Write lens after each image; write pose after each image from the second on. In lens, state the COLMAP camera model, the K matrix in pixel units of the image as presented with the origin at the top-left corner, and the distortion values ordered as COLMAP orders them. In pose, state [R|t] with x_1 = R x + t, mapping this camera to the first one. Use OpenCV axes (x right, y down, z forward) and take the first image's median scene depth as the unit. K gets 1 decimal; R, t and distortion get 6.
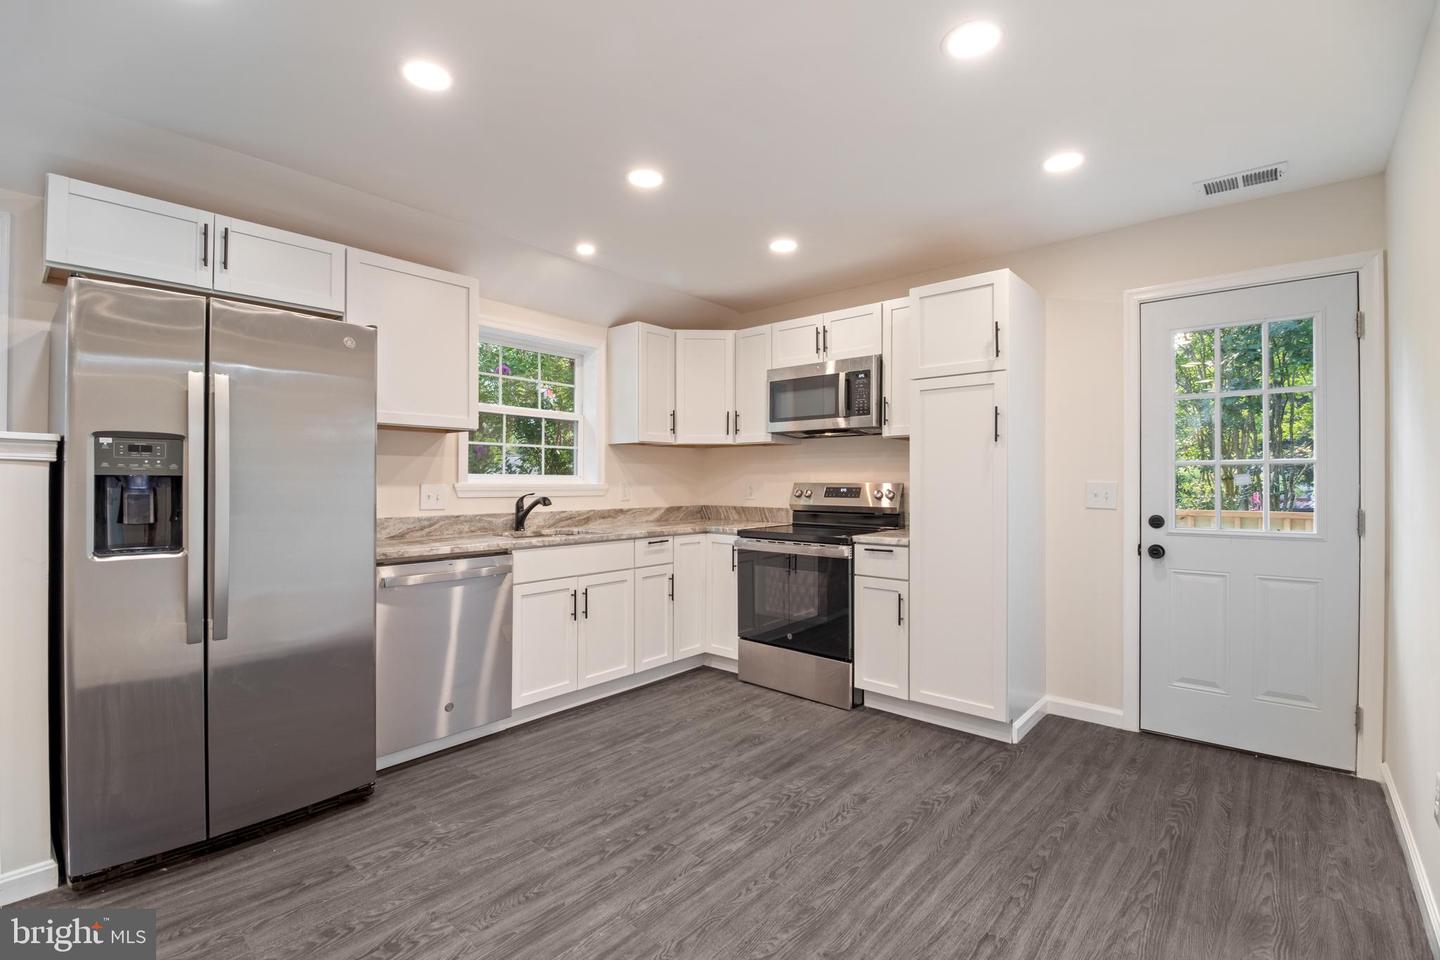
lens RADIAL K [[620.5, 0, 728.4], [0, 620.5, 488.6], [0, 0, 1]] dist [-0.007802, -0.000332]
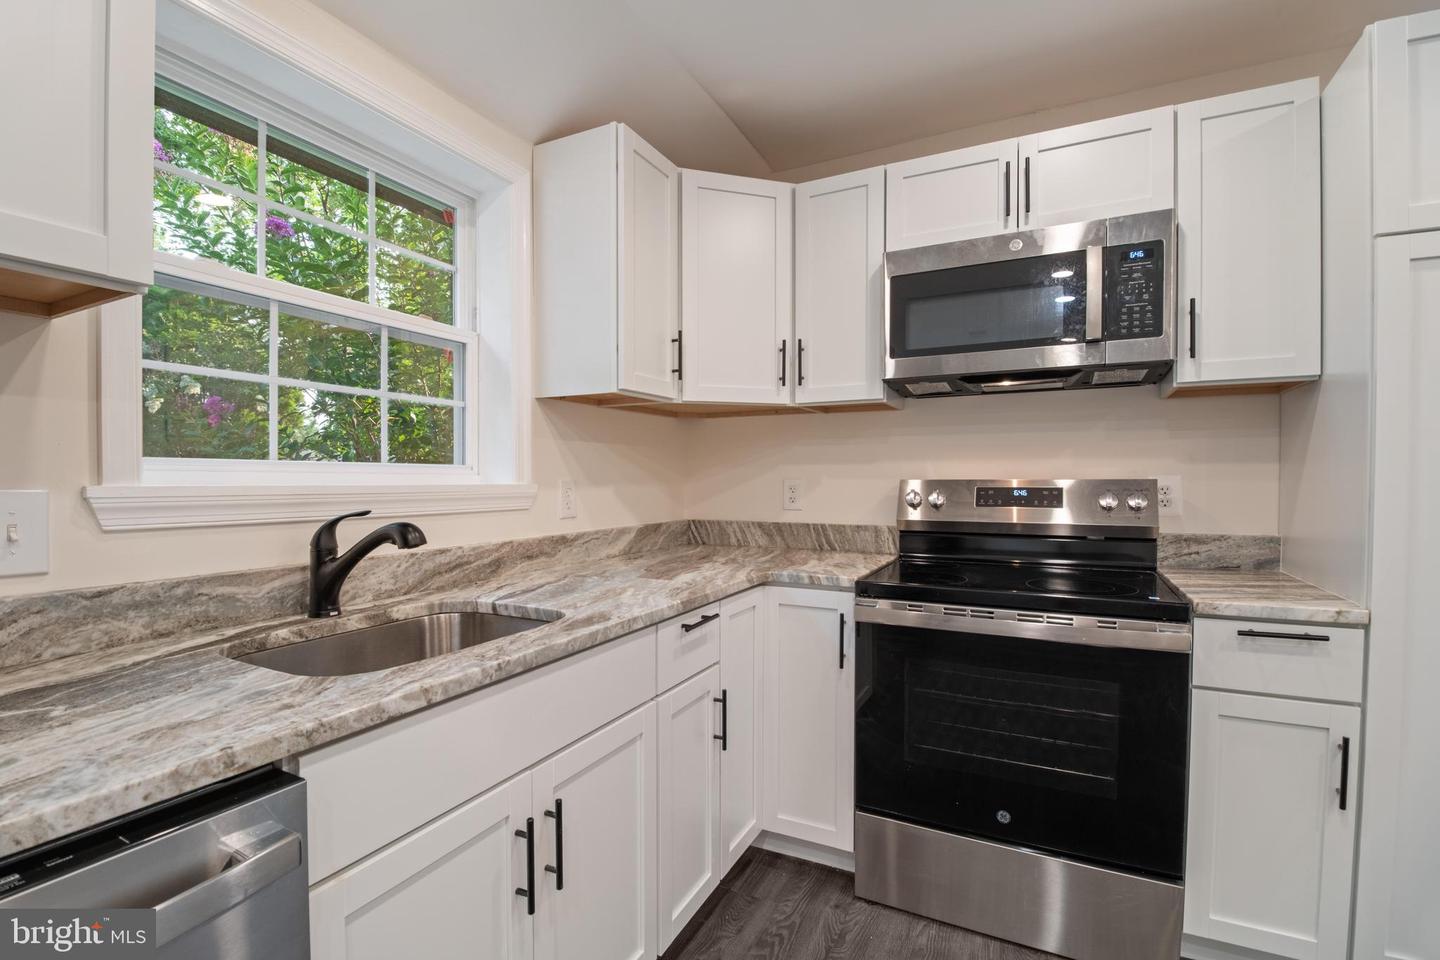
lens RADIAL K [[620.5, 0, 728.4], [0, 620.5, 488.6], [0, 0, 1]] dist [-0.007802, -0.000332]
pose [[0.963374, -0.008571, 0.268023, -0.194973], [0.006803, 0.999949, 0.007526, -0.006662], [-0.268074, -0.005427, 0.963383, 0.558448]]
